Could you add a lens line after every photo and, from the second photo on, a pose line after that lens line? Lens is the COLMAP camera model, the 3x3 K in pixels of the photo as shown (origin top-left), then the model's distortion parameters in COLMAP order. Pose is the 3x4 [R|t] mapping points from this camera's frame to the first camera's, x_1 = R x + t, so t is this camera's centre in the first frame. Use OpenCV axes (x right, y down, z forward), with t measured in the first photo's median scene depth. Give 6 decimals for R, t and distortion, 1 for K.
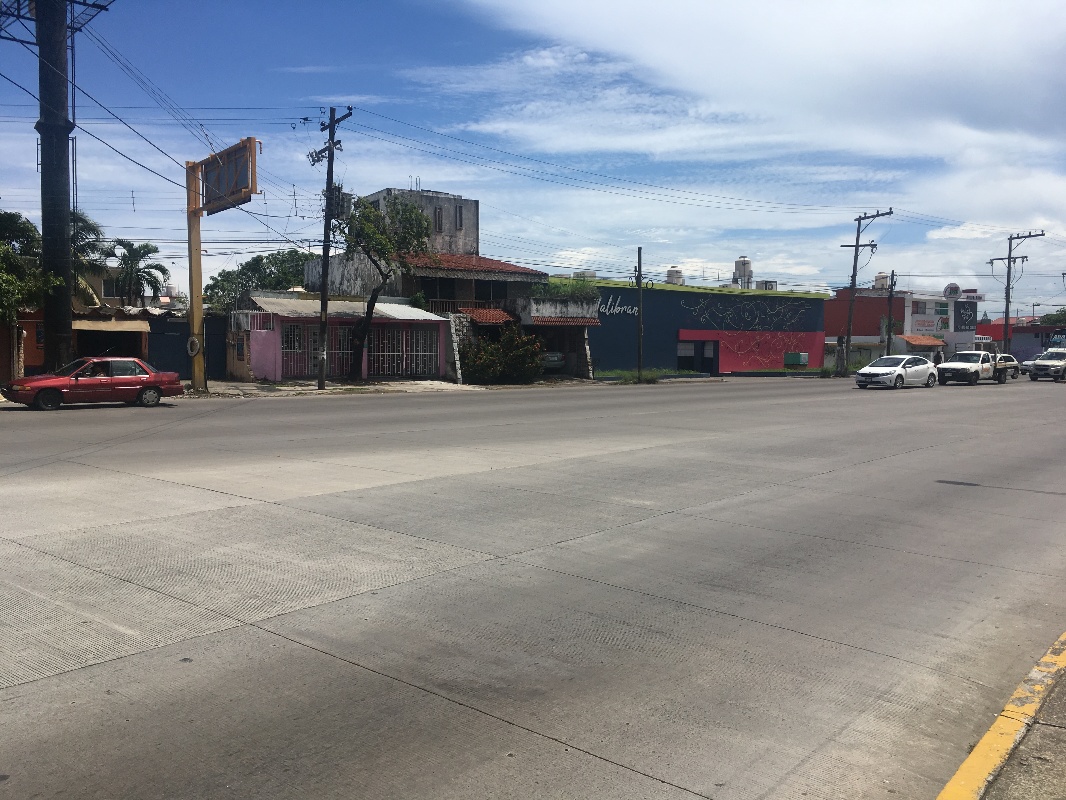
lens RADIAL K [[937.4, 0, 534.7], [0, 937.4, 393.6], [0, 0, 1]] dist [0.088415, -0.120475]
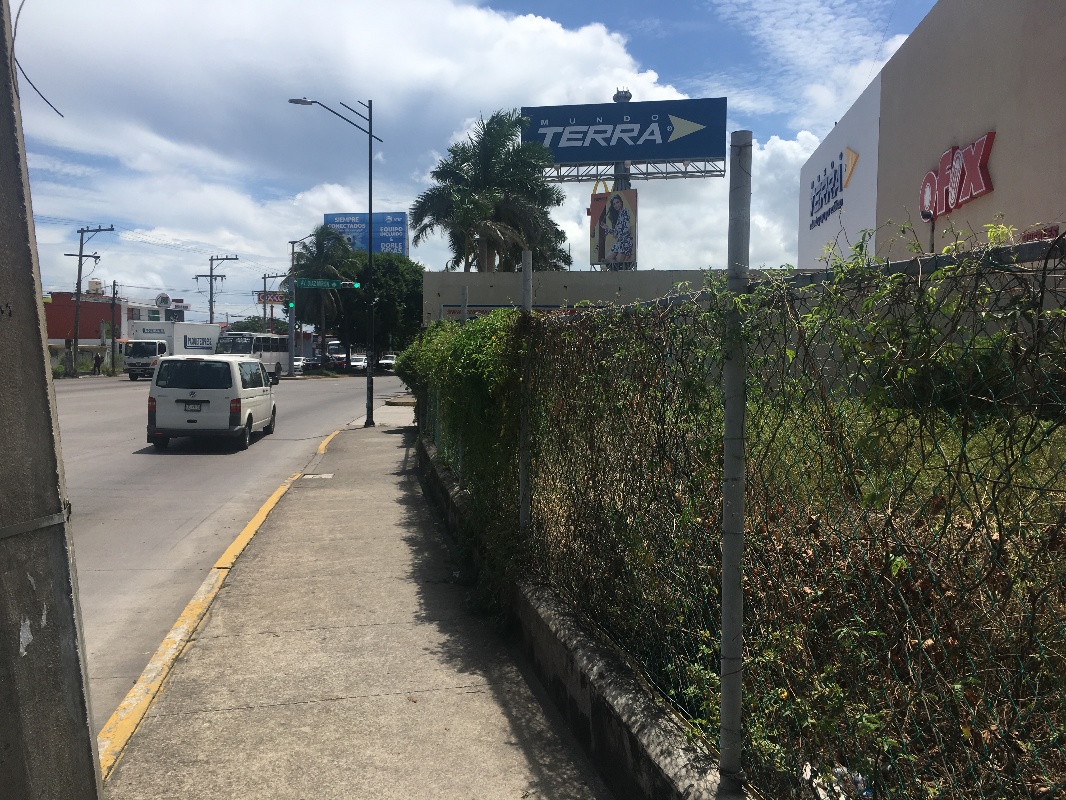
lens RADIAL K [[937.4, 0, 532.4], [0, 937.4, 396.8], [0, 0, 1]] dist [0.088415, -0.120475]
pose [[0.697626, -0.024286, 0.716050, -0.059503], [0.022824, 0.999671, 0.011669, 0.002528], [-0.716098, 0.008202, 0.697951, -0.090926]]
